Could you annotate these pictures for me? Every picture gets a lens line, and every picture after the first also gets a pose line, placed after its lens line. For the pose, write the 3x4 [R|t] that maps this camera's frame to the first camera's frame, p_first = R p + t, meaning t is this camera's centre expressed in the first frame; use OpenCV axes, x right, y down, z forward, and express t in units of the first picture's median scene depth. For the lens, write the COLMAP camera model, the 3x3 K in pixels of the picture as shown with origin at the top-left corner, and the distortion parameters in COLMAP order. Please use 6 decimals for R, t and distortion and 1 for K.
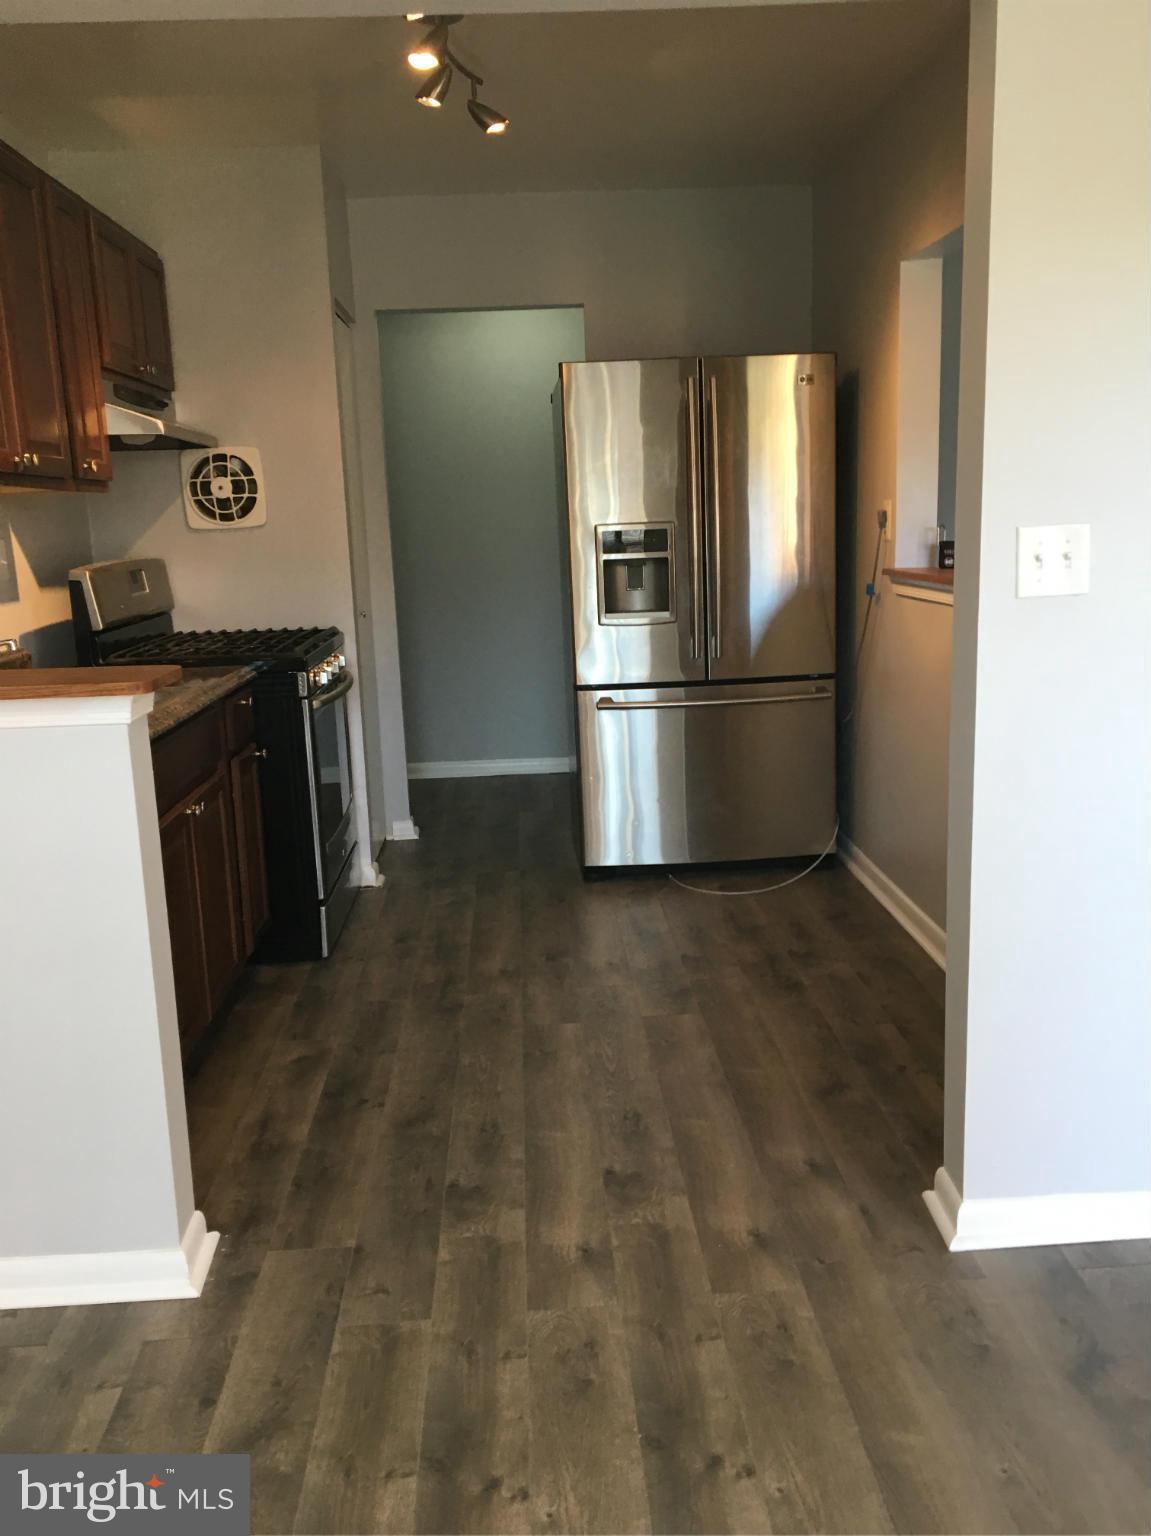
lens RADIAL K [[1298.8, 0, 575.5], [0, 1298.8, 768.0], [0, 0, 1]] dist [0.107537, -0.163319]
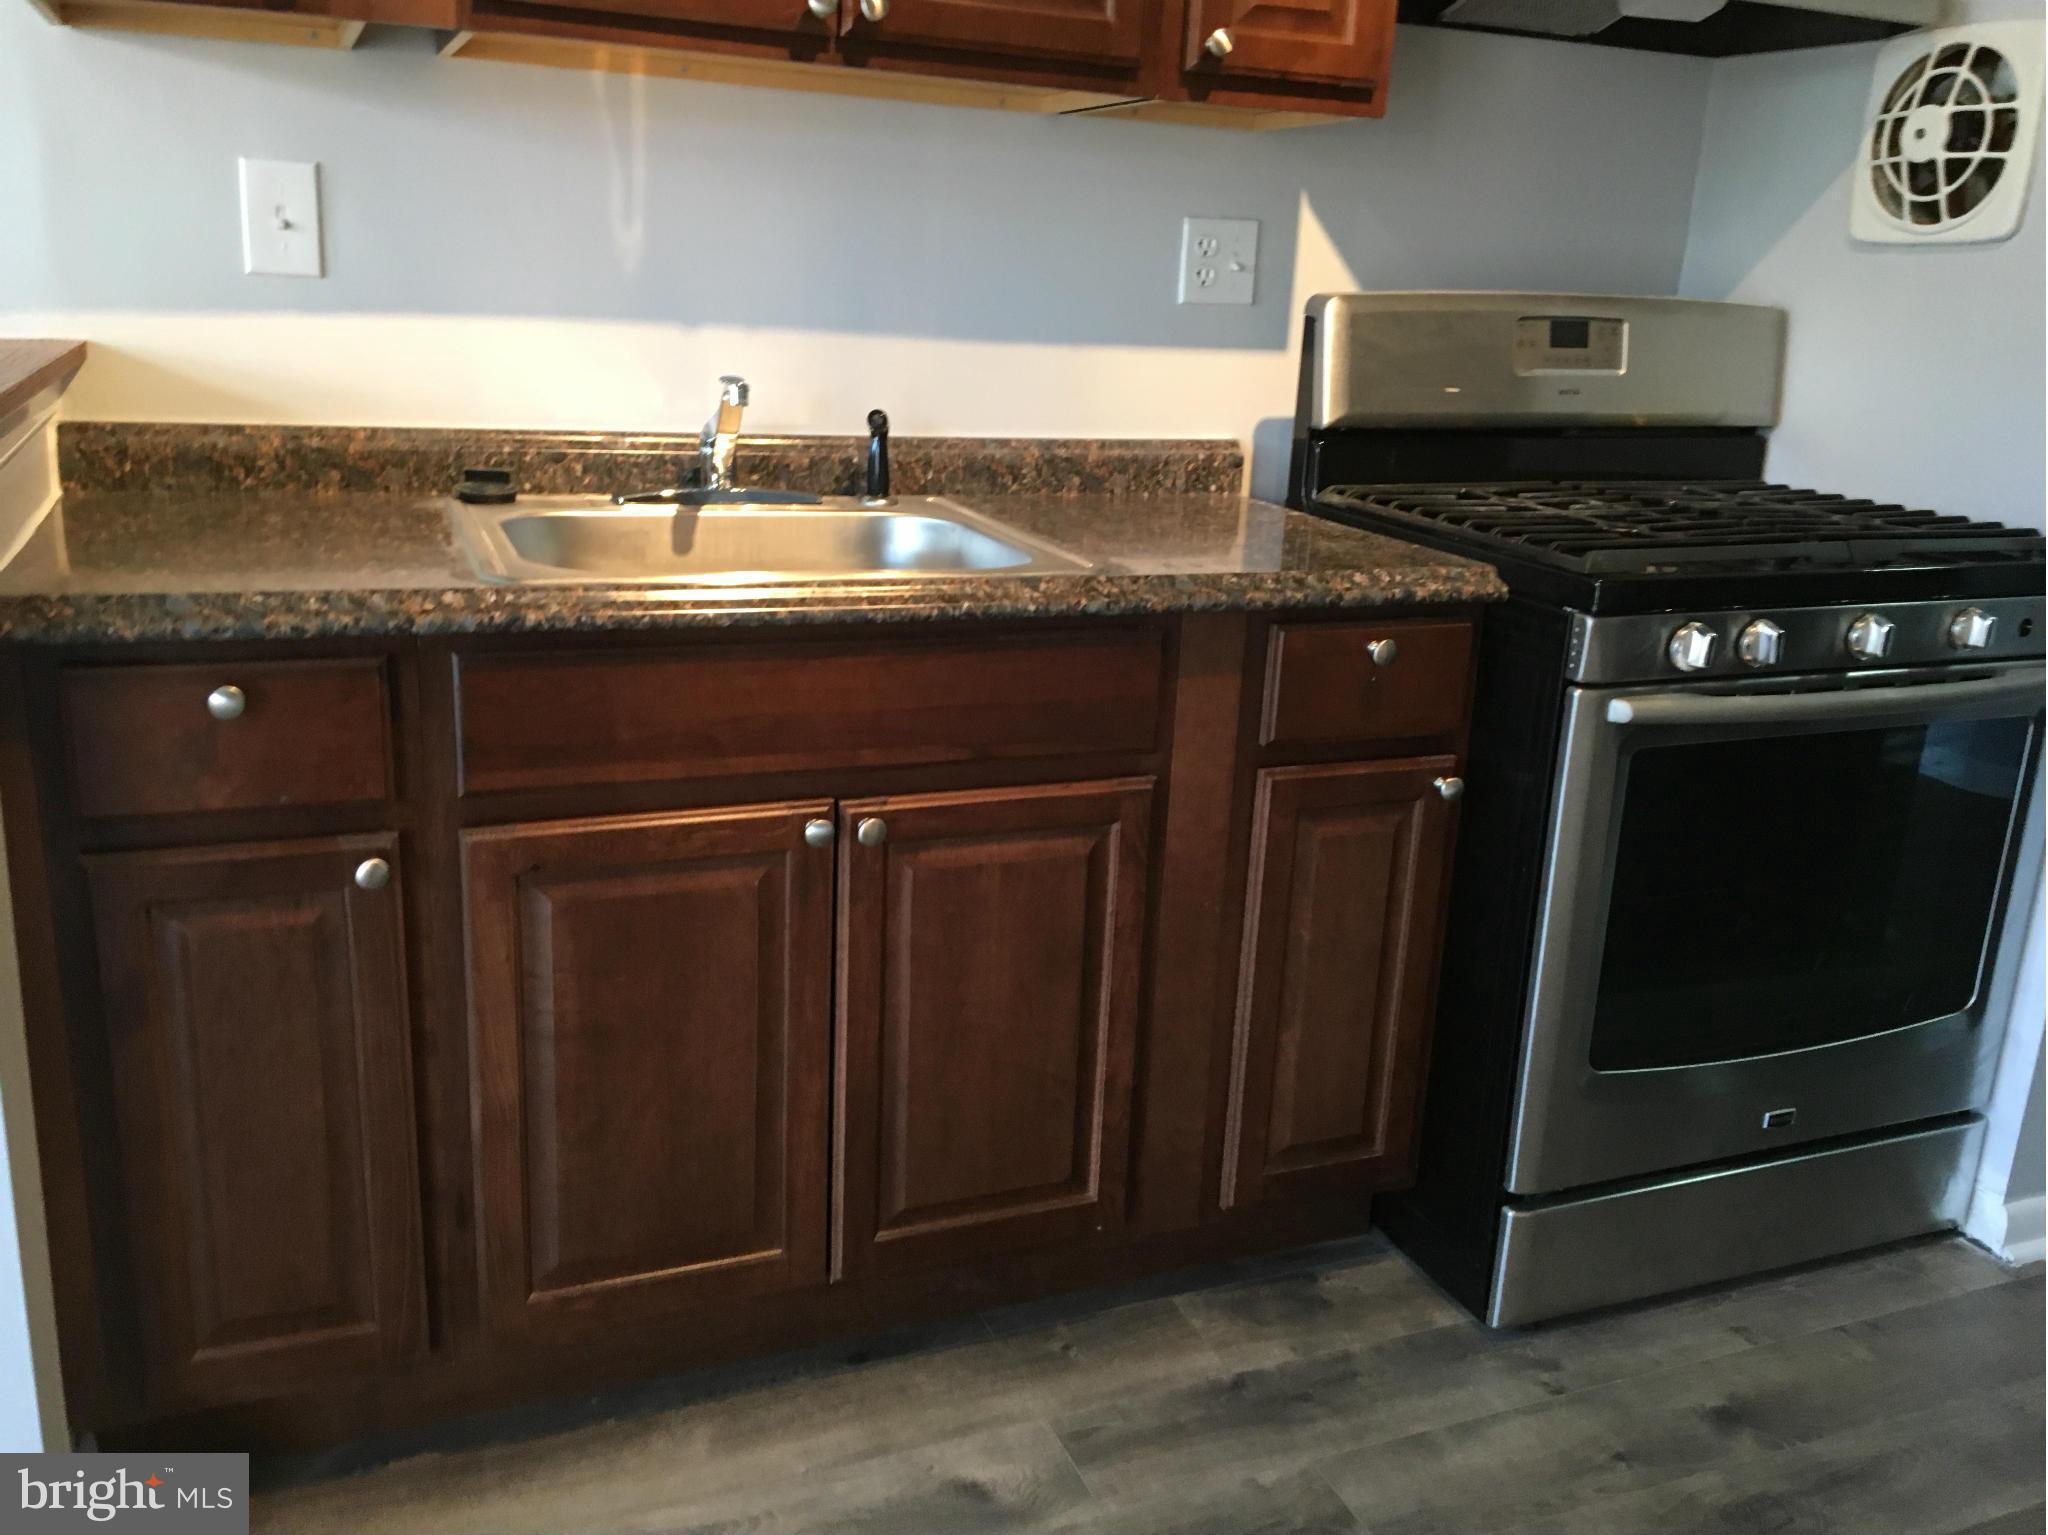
lens RADIAL K [[1731.8, 0, 1024.0], [0, 1731.8, 767.5], [0, 0, 1]] dist [0.107537, -0.163319]
pose [[0.335983, 0.313098, -0.888305, 0.161392], [-0.248604, 0.939164, 0.236995, -0.094390], [0.908467, 0.141210, 0.393380, 0.577444]]
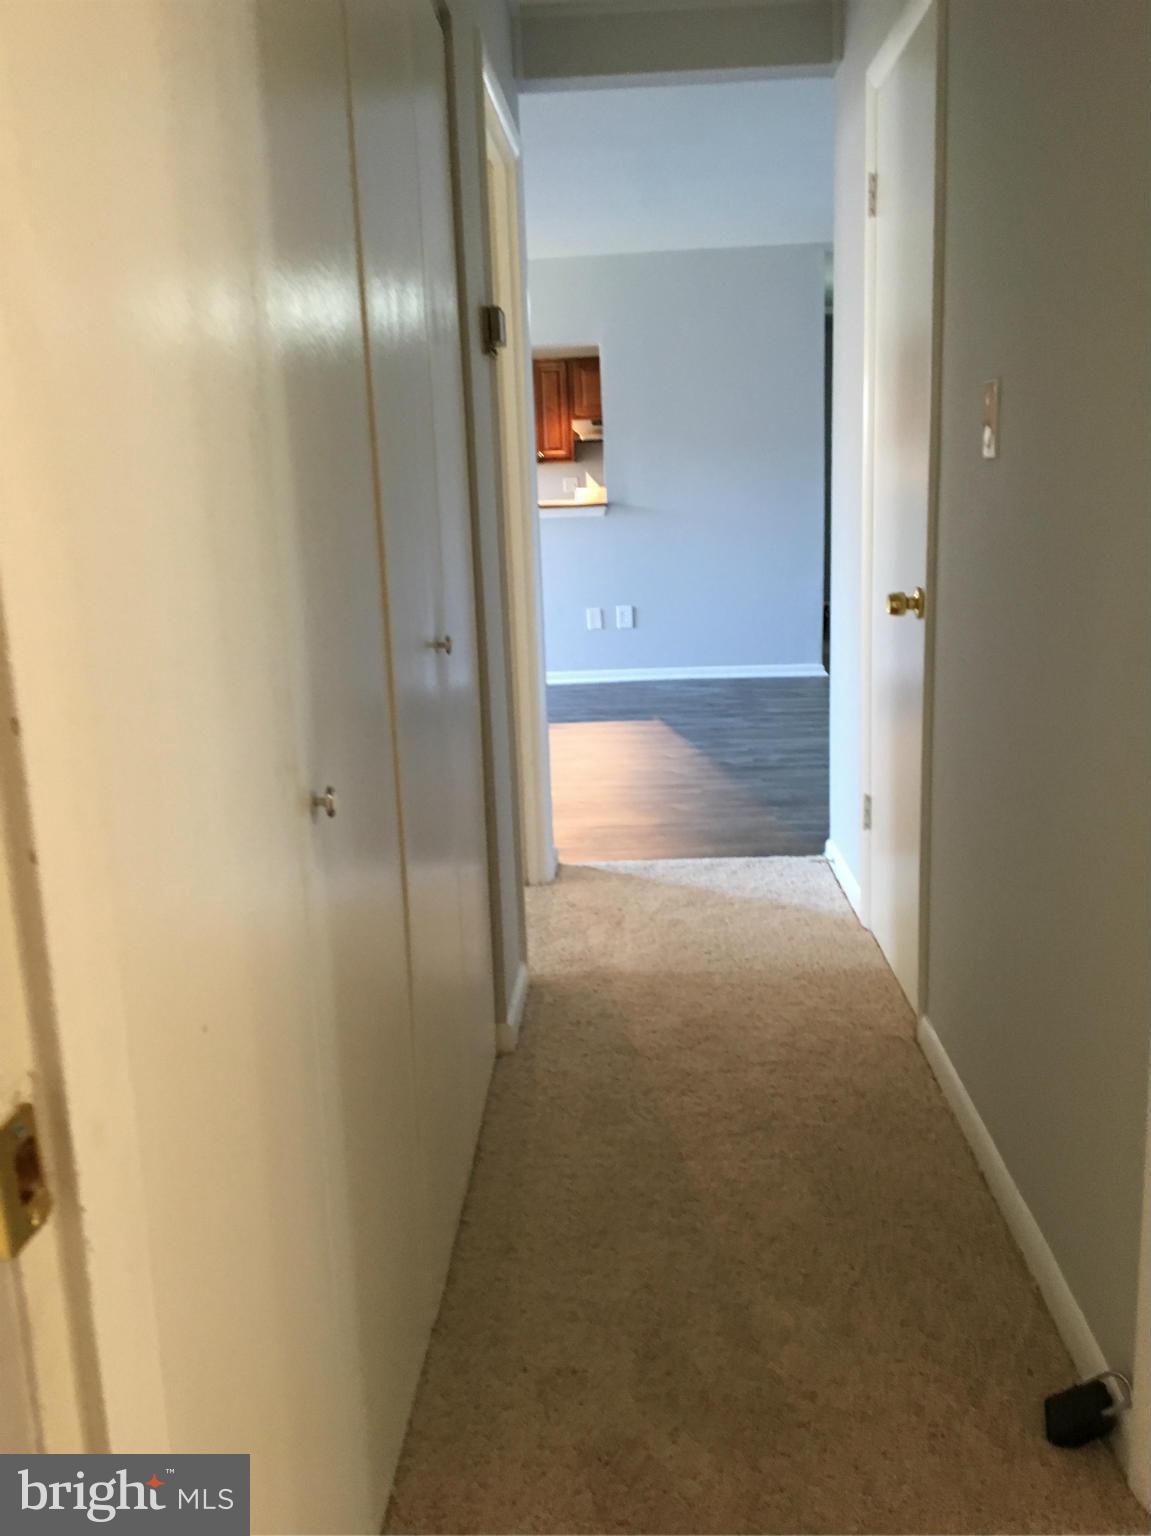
lens RADIAL K [[1298.8, 0, 575.5], [0, 1298.8, 768.0], [0, 0, 1]] dist [0.107537, -0.163319]
pose [[-0.088815, 0.244248, -0.965637, 2.098590], [-0.164352, 0.952586, 0.256063, -0.248999], [0.982395, 0.181446, -0.044461, 1.042171]]
